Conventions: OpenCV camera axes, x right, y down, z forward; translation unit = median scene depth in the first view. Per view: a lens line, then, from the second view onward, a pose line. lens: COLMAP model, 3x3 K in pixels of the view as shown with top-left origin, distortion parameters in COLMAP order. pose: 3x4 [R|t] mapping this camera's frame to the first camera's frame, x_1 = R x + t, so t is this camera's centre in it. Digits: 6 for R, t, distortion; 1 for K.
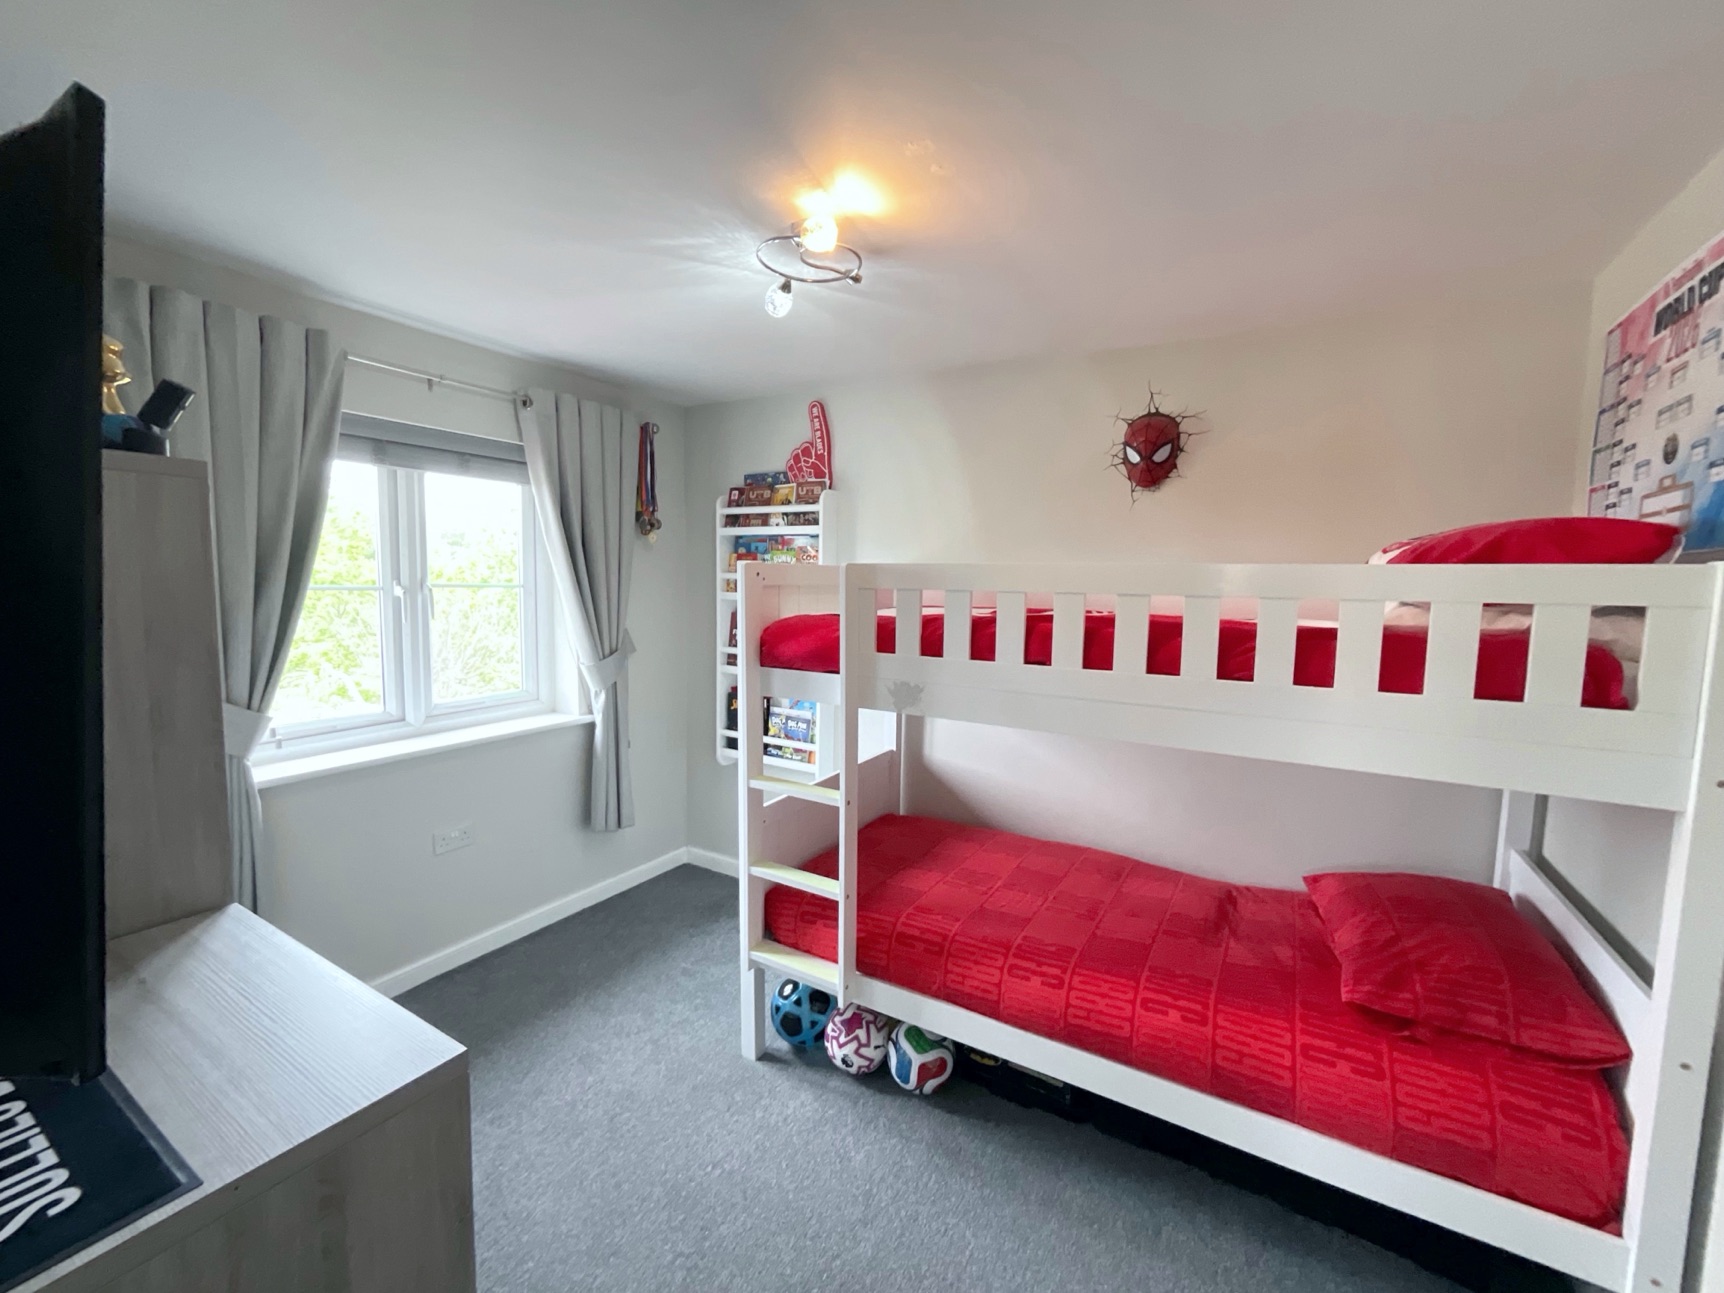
lens RADIAL K [[699.2, 0, 862.0], [0, 699.2, 646.5], [0, 0, 1]] dist [-0.003228, -0.000099]
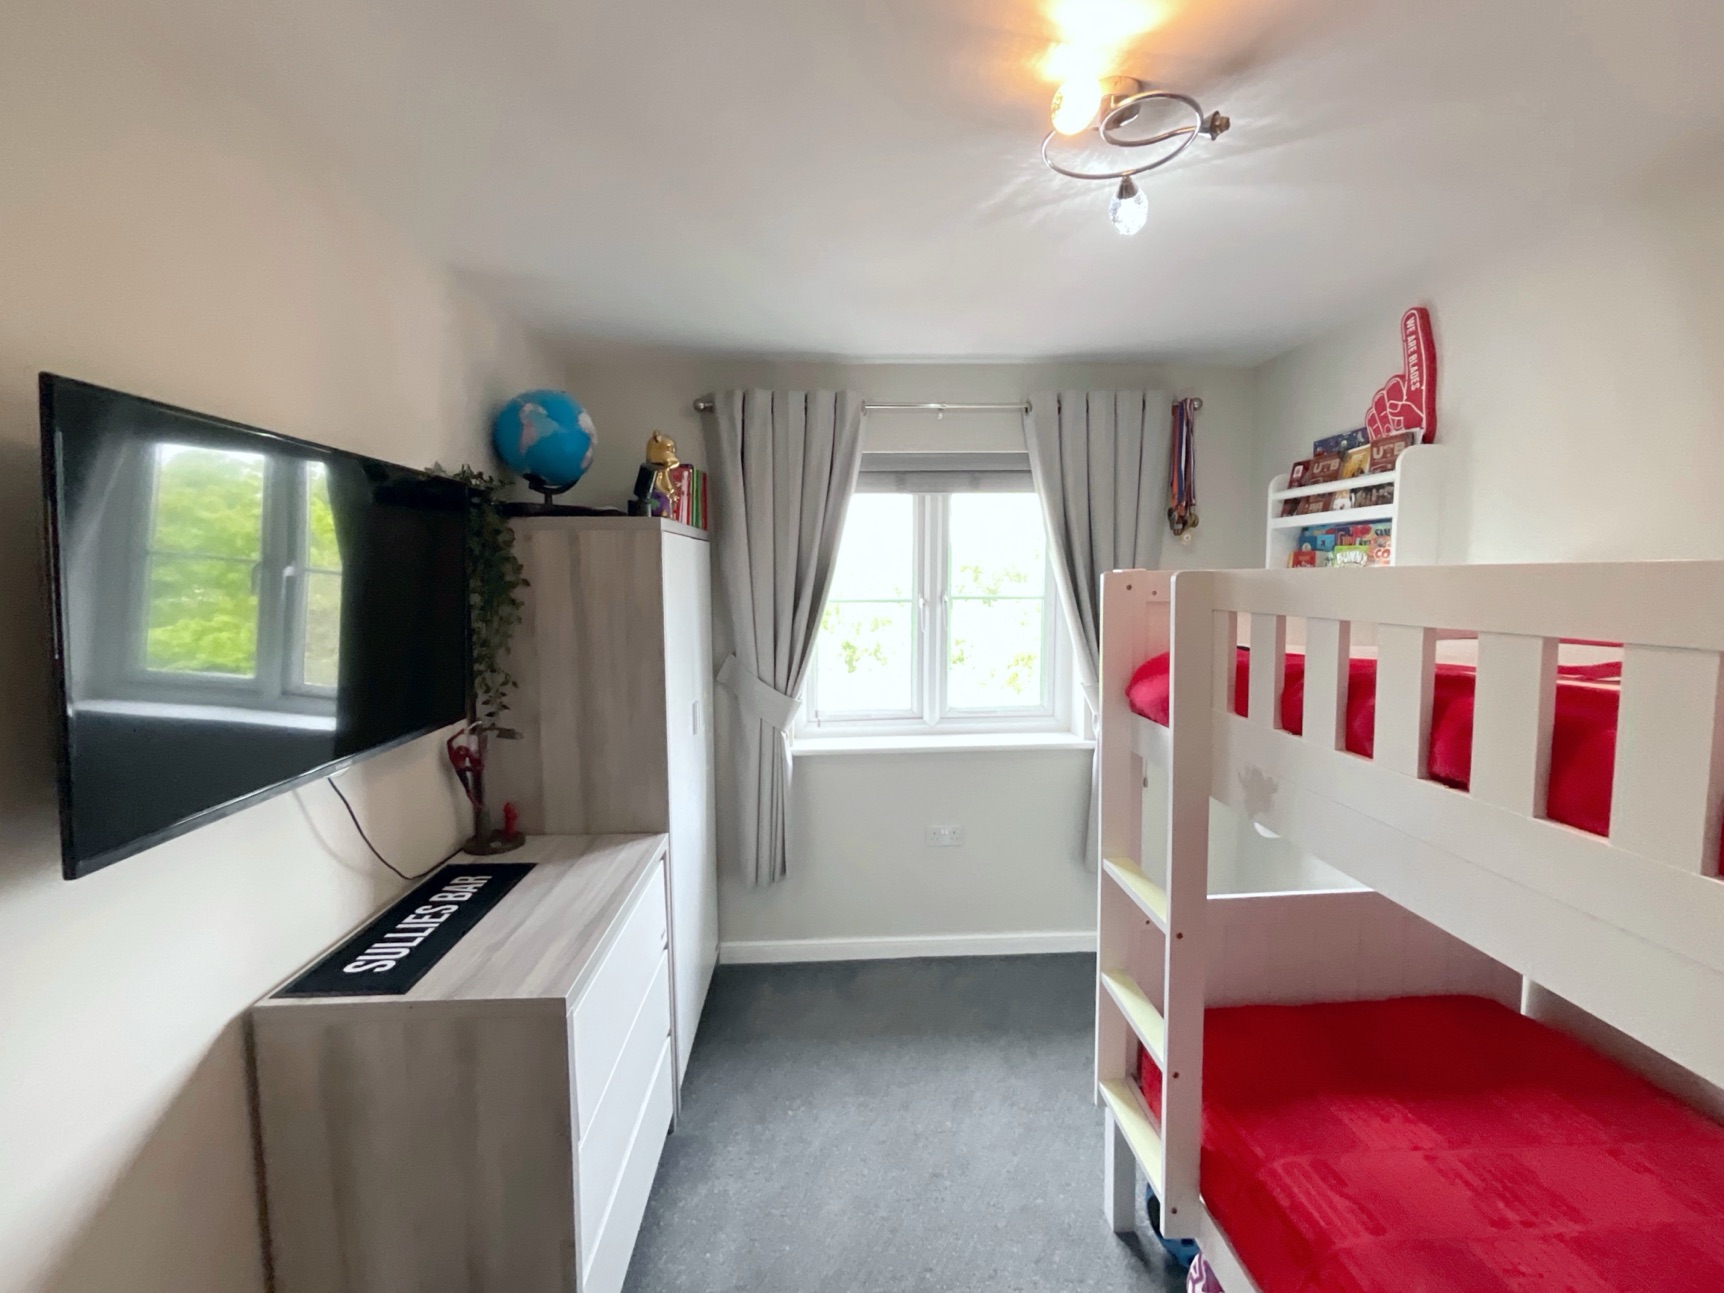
lens RADIAL K [[746.1, 0, 862.0], [0, 746.1, 642.4], [0, 0, 1]] dist [-0.002639, -0.000239]
pose [[0.553230, 0.051904, -0.831410, 0.237440], [-0.063306, 0.997790, 0.020167, -0.028868], [0.830620, 0.041476, 0.555293, 0.217798]]
